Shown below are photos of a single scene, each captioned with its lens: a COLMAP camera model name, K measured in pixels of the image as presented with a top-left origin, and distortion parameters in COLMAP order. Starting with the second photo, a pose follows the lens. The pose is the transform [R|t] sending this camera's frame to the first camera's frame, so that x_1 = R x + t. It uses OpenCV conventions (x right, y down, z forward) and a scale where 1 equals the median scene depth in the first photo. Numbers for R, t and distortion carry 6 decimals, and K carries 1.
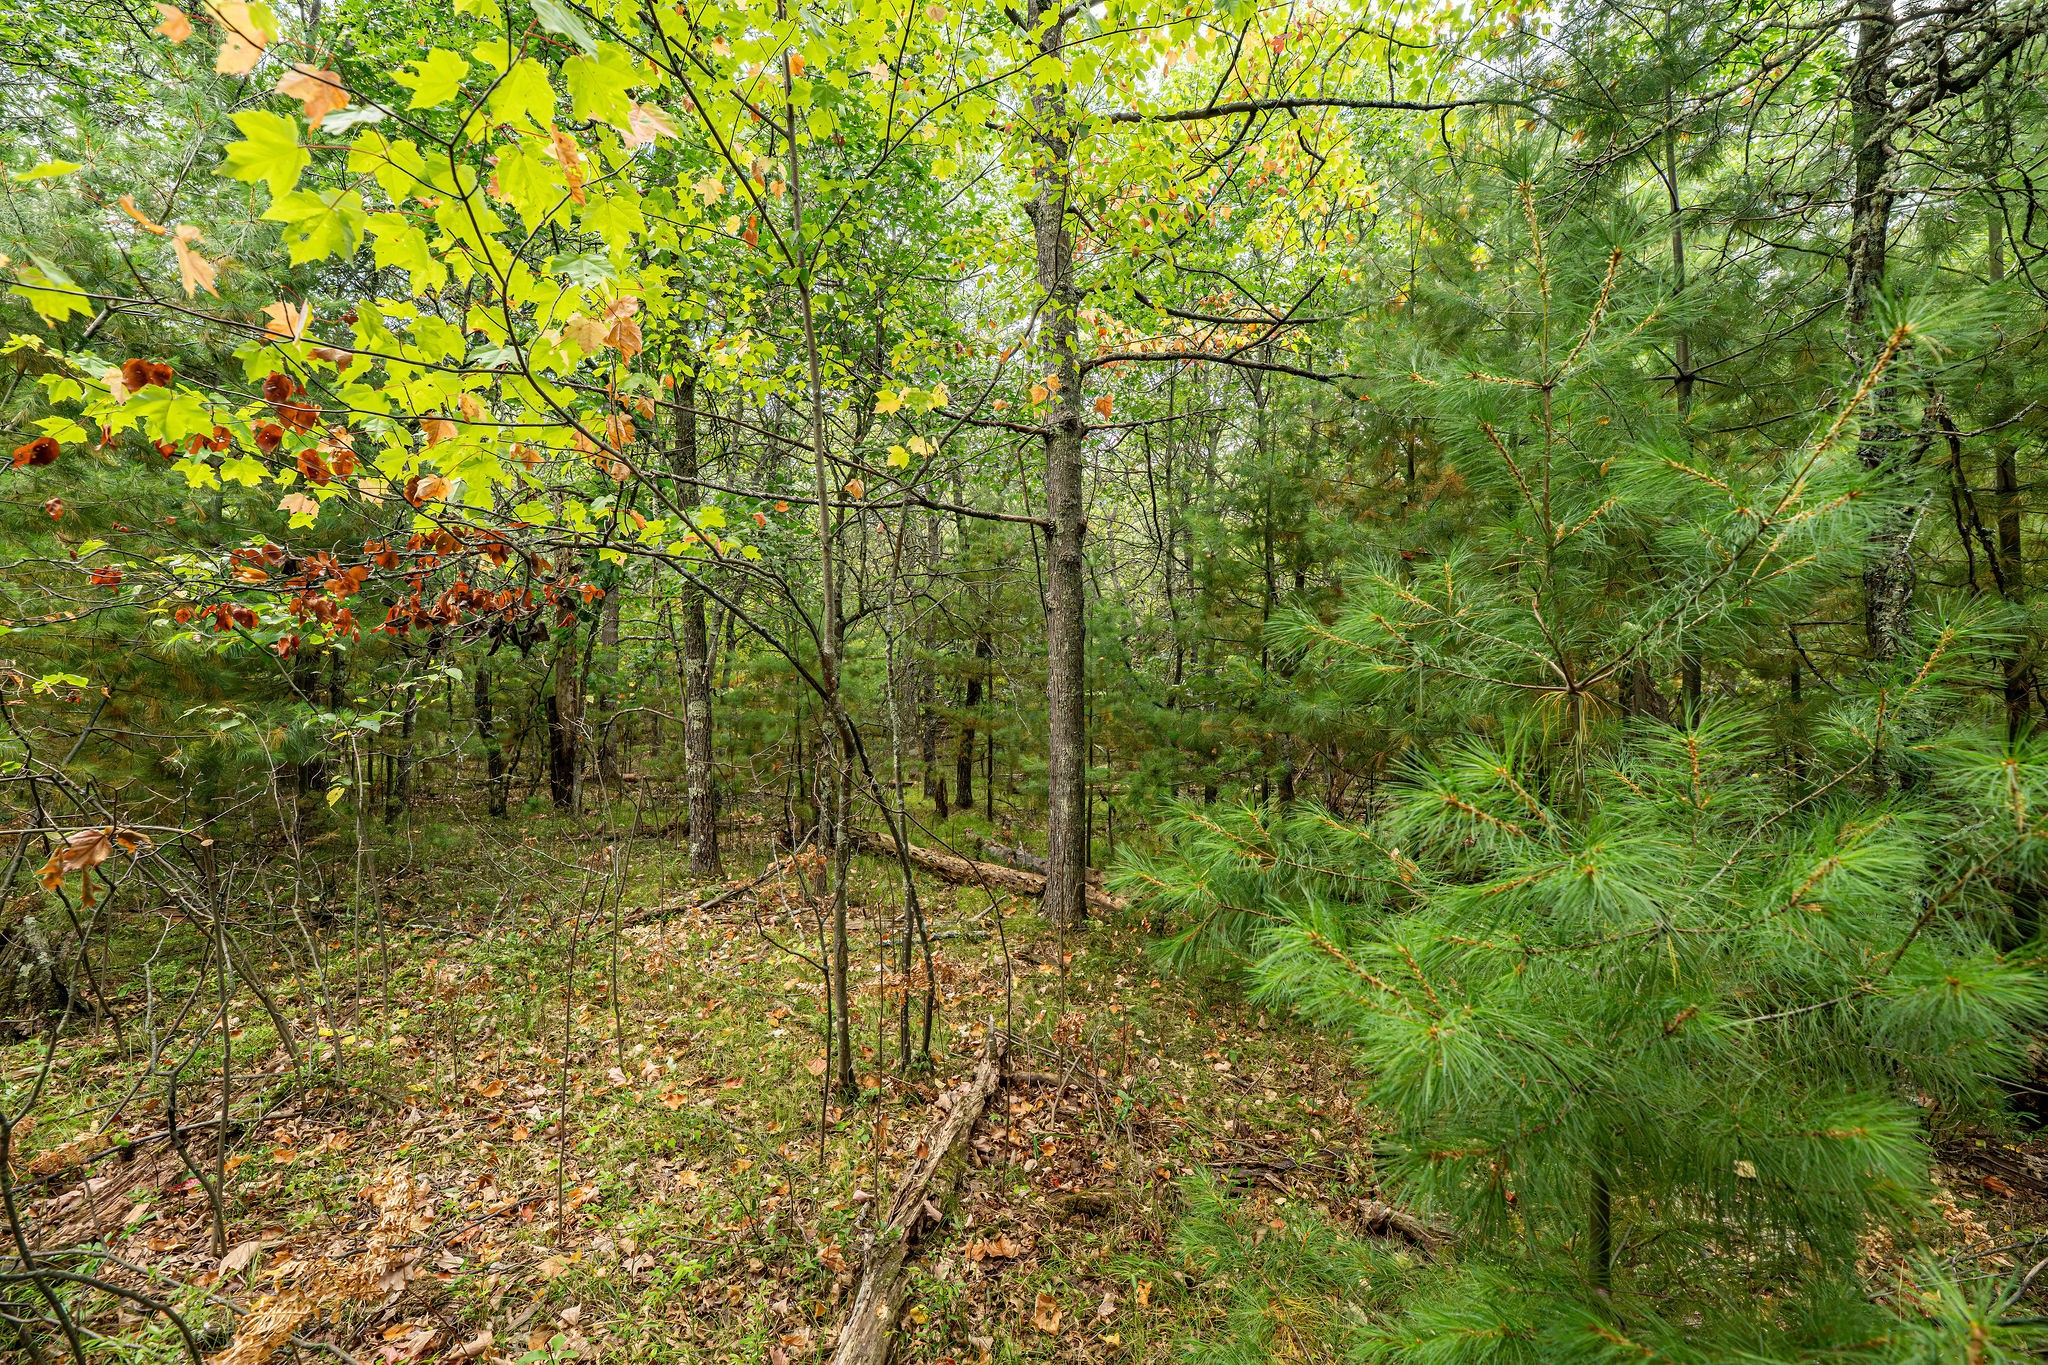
lens RADIAL K [[821.4, 0, 1024.0], [0, 821.4, 682.5], [0, 0, 1]] dist [-0.000689, -0.000026]
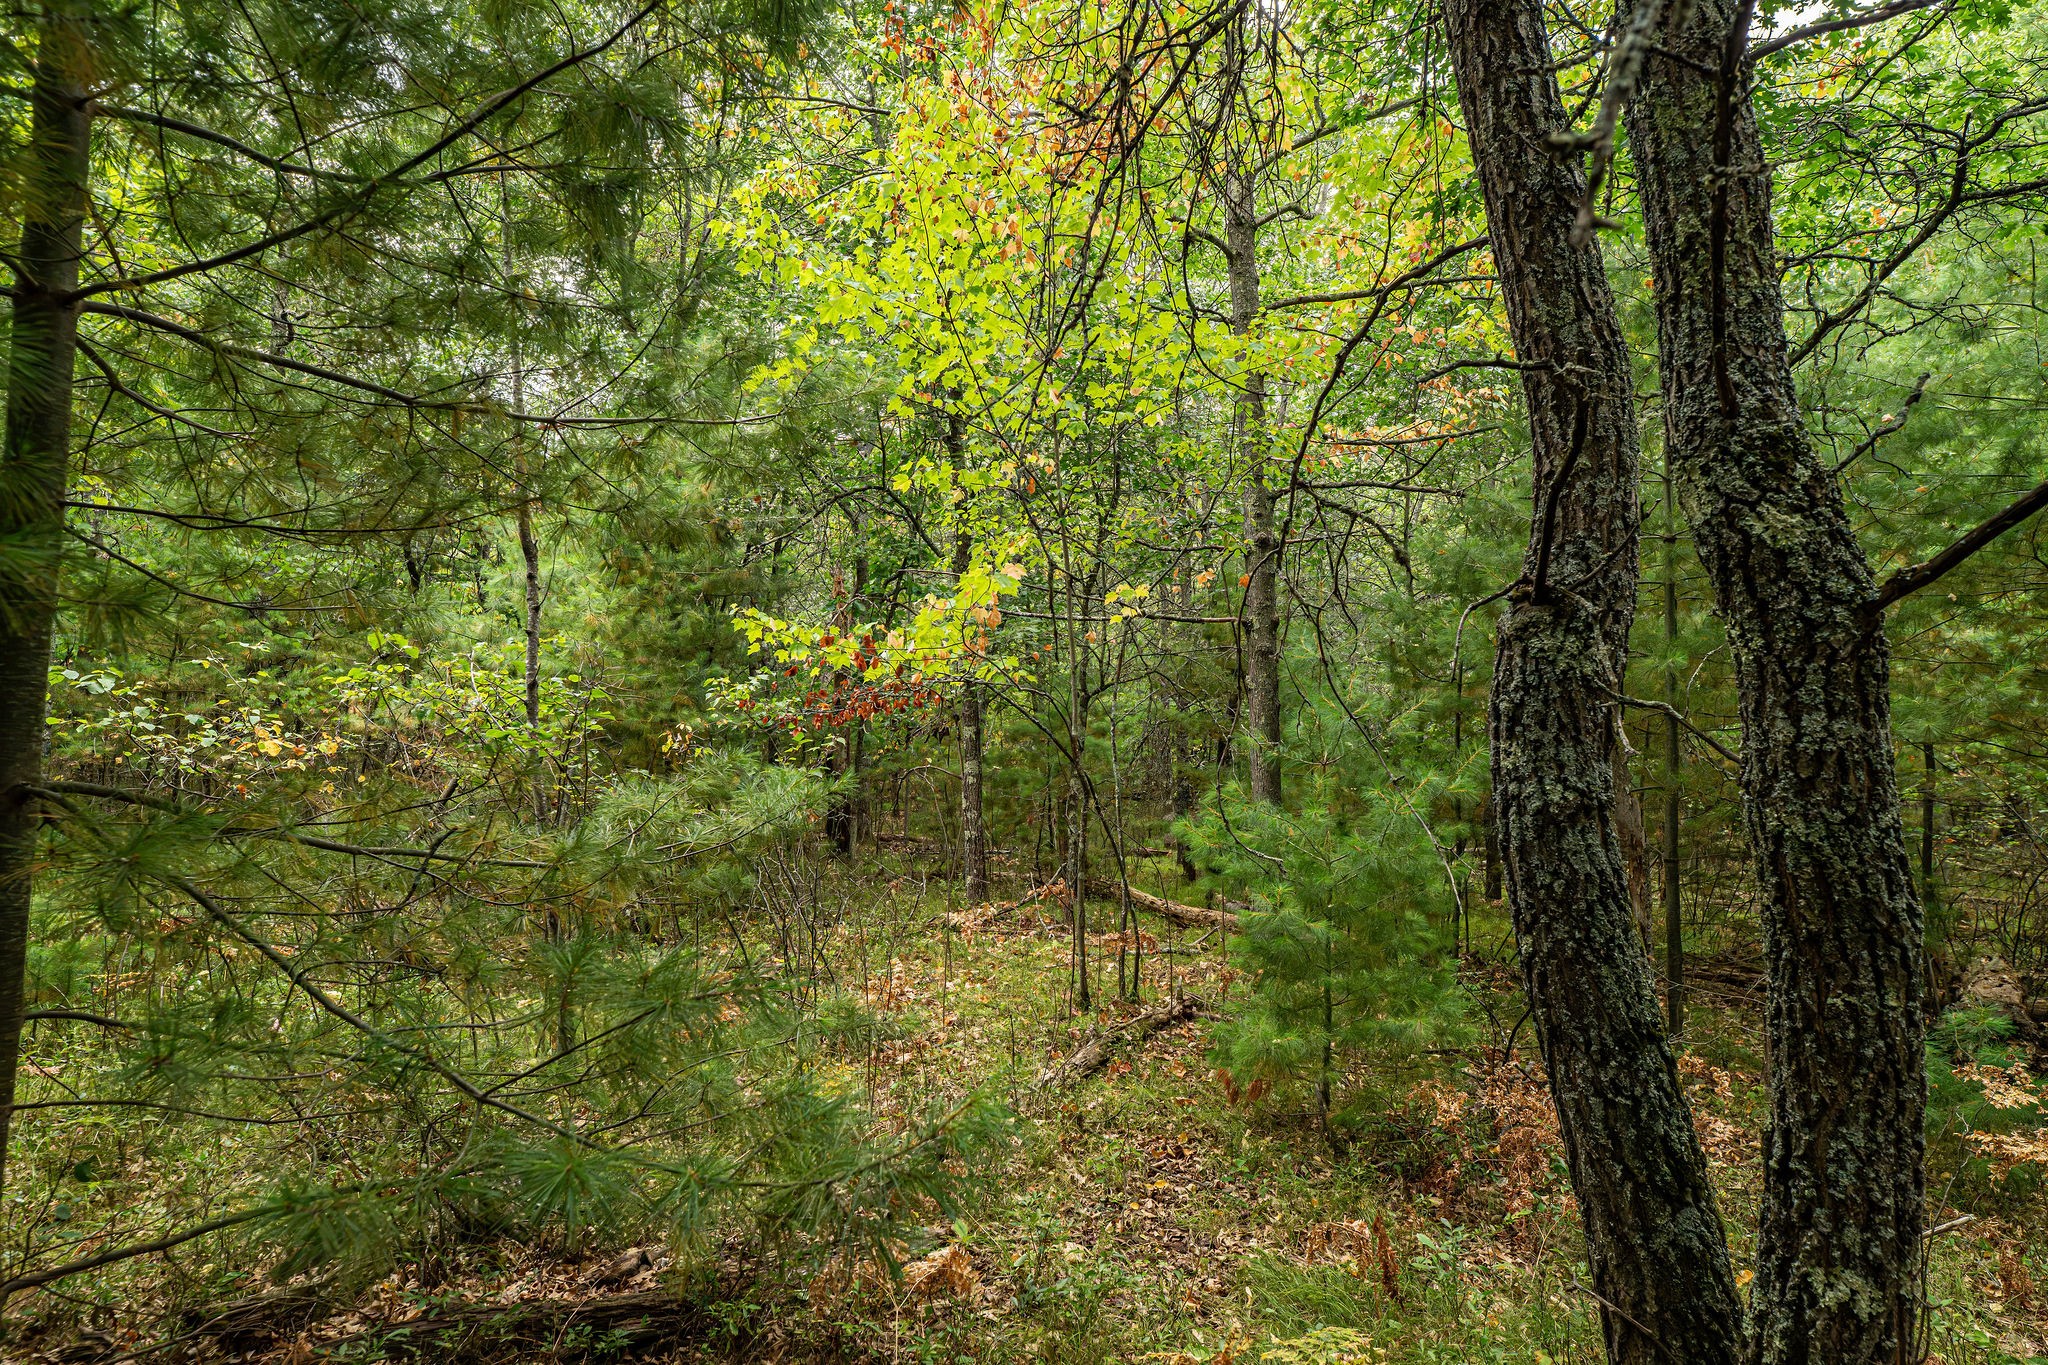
lens RADIAL K [[1126.4, 0, 1024.0], [0, 1126.4, 682.5], [0, 0, 1]] dist [-0.000604, -0.000035]
pose [[0.960992, -0.008553, -0.276444, 0.147926], [-0.003792, 0.999020, -0.044090, -0.020477], [0.276550, 0.043418, 0.960018, -0.613108]]
